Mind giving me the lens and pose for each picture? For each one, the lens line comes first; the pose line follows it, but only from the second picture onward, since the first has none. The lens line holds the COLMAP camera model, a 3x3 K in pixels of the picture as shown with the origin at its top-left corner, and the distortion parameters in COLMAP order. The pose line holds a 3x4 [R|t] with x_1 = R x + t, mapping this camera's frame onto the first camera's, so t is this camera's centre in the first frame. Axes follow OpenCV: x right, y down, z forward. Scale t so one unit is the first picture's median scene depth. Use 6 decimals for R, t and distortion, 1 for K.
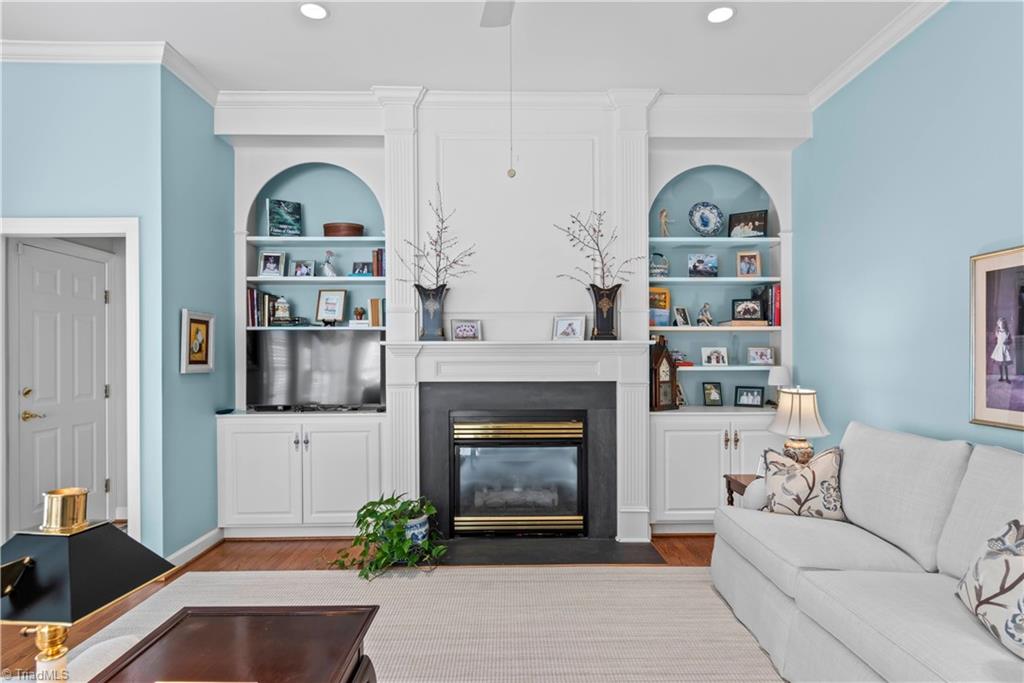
lens RADIAL K [[560.5, 0, 532.1], [0, 560.5, 358.8], [0, 0, 1]] dist [0.001199, 0.002837]
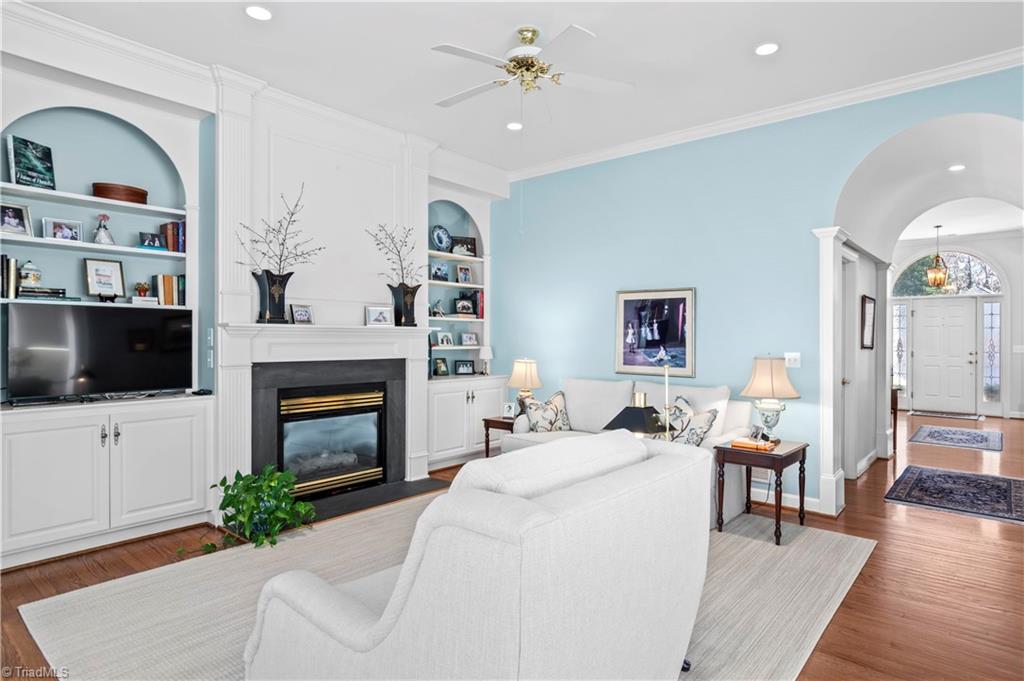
lens RADIAL K [[560.5, 0, 542.3], [0, 560.5, 336.8], [0, 0, 1]] dist [0.001199, 0.002837]
pose [[0.647991, 0.008148, 0.761604, -0.625176], [-0.004052, 0.999966, -0.007250, -0.001279], [-0.761637, 0.001611, 0.648002, -0.076765]]
